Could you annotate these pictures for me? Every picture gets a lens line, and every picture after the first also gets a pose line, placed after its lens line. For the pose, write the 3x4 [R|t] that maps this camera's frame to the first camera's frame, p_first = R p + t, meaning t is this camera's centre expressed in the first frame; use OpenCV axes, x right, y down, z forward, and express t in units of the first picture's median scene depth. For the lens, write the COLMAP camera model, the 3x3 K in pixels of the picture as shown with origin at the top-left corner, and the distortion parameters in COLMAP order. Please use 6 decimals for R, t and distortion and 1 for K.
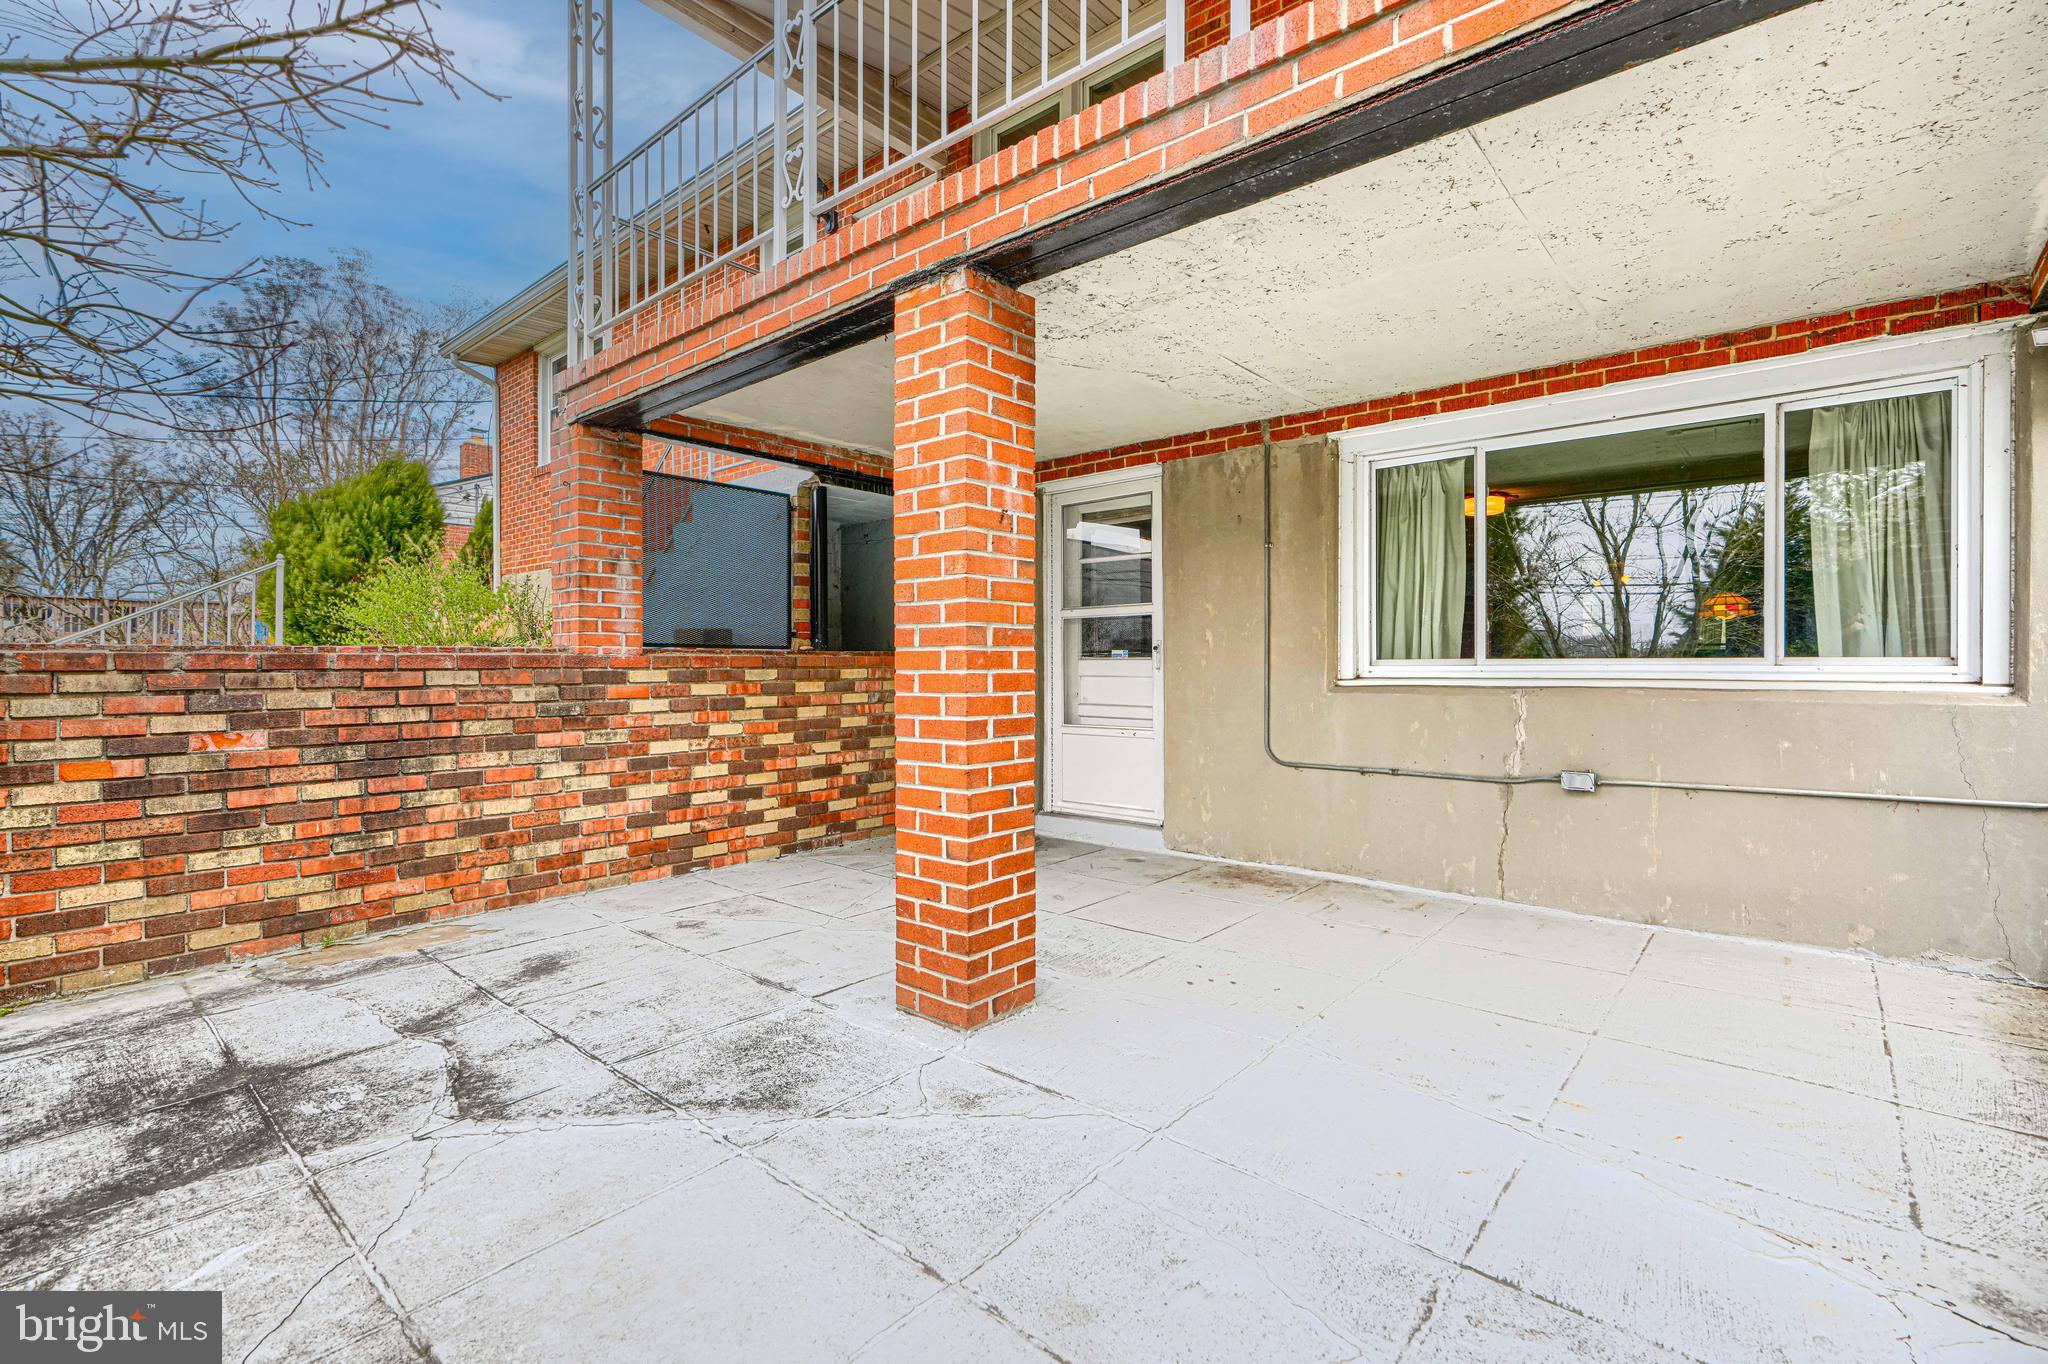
lens RADIAL K [[918.2, 0, 1024.0], [0, 918.2, 682.0], [0, 0, 1]] dist [0.003644, 0.000166]
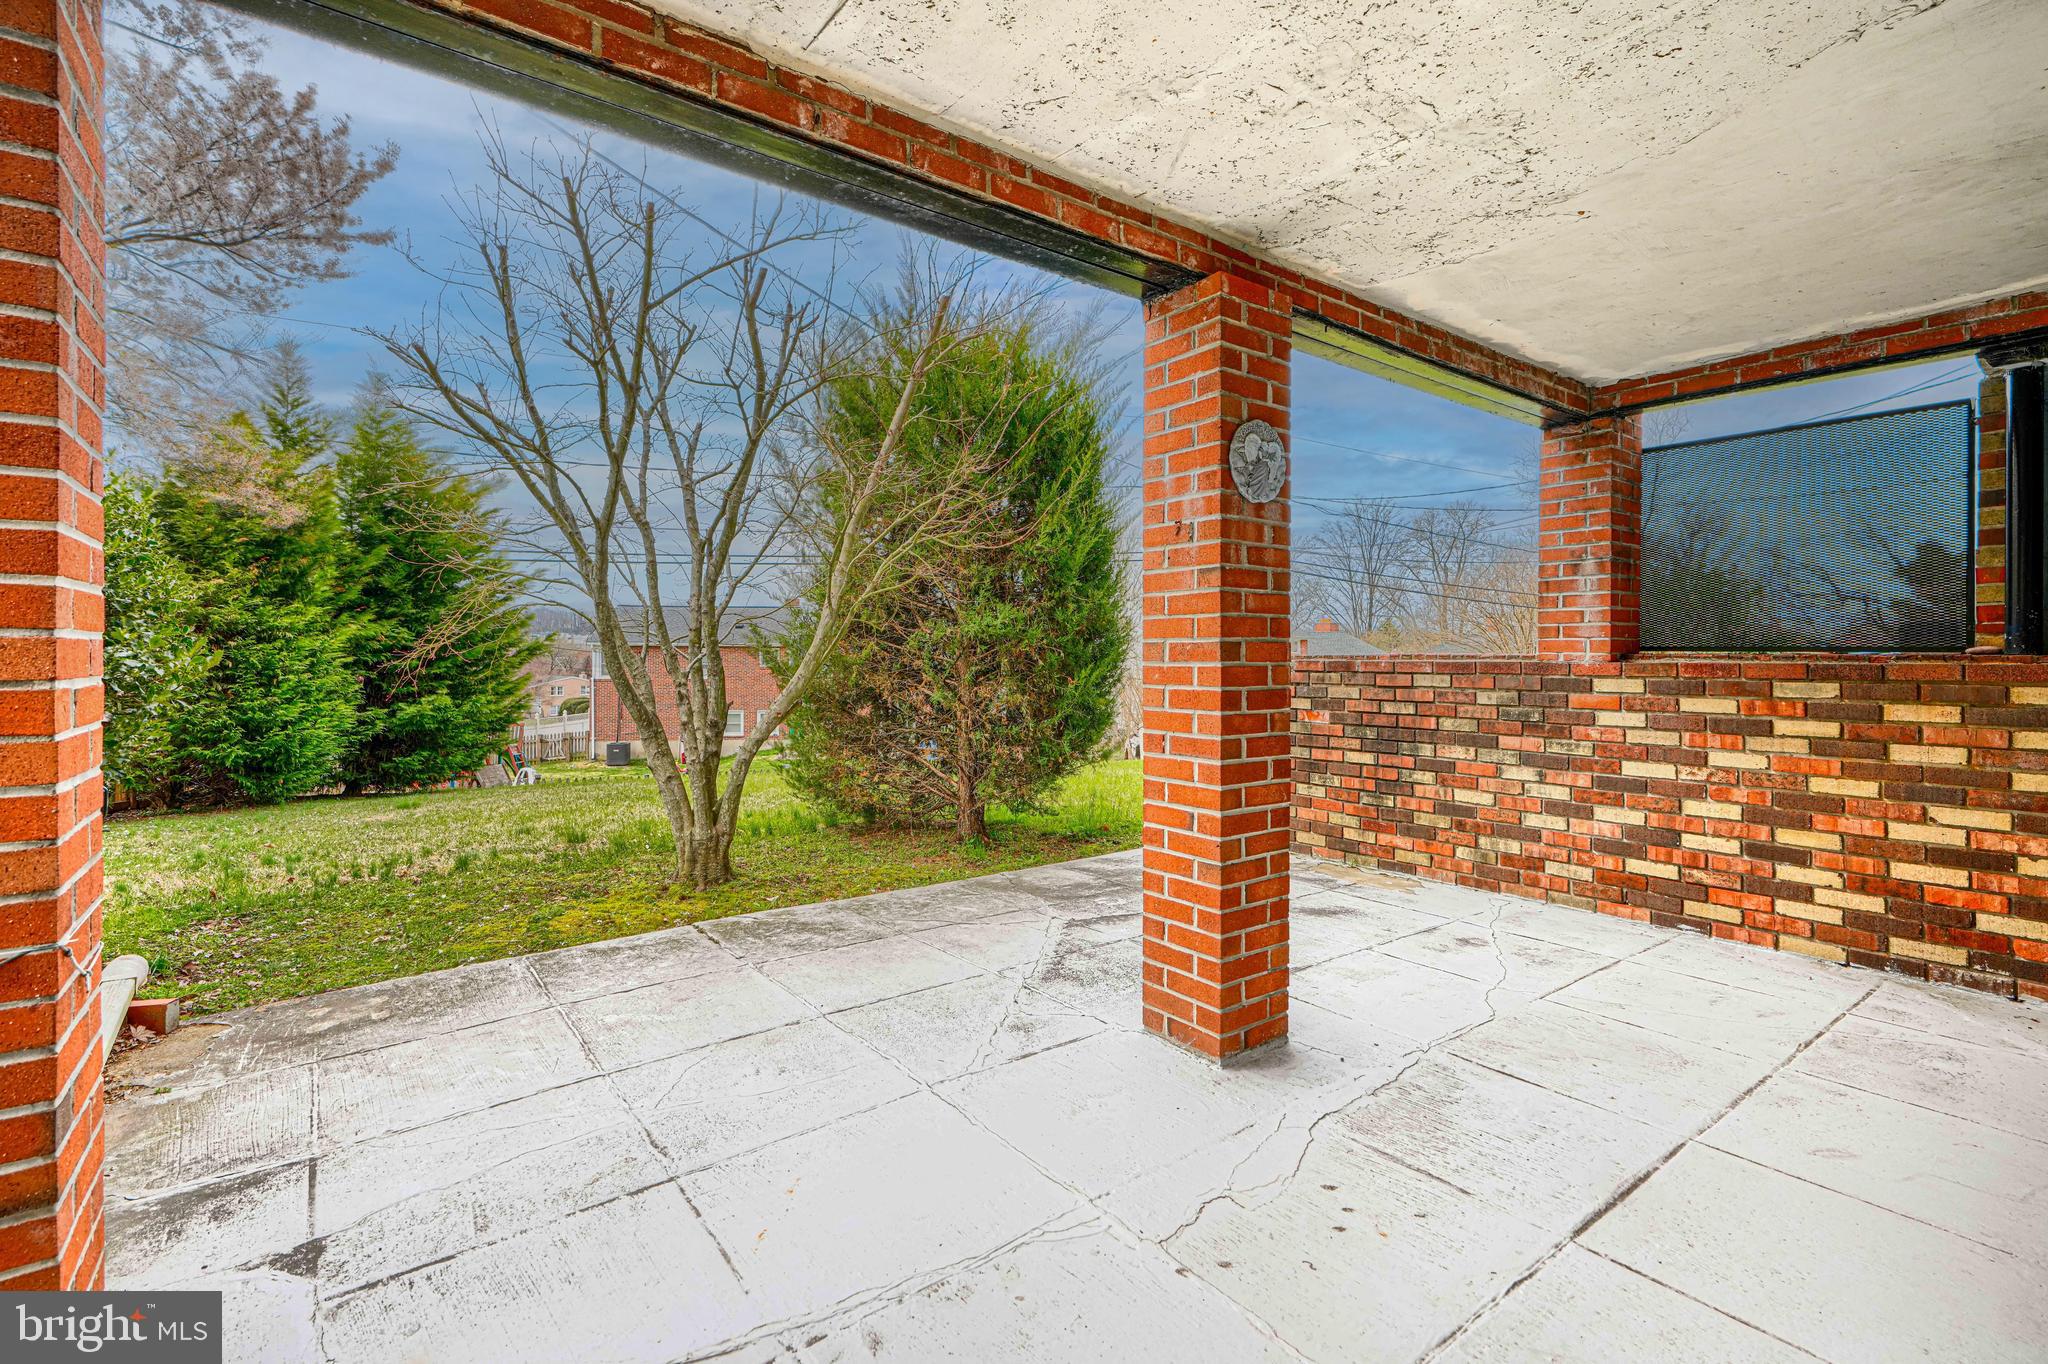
lens RADIAL K [[927.4, 0, 1029.7], [0, 927.4, 669.3], [0, 0, 1]] dist [0.001388, 0.000362]
pose [[-0.207788, 0.016145, -0.978041, 0.613413], [-0.020963, 0.999561, 0.020954, -0.030452], [0.977949, 0.024857, -0.207358, 0.664291]]
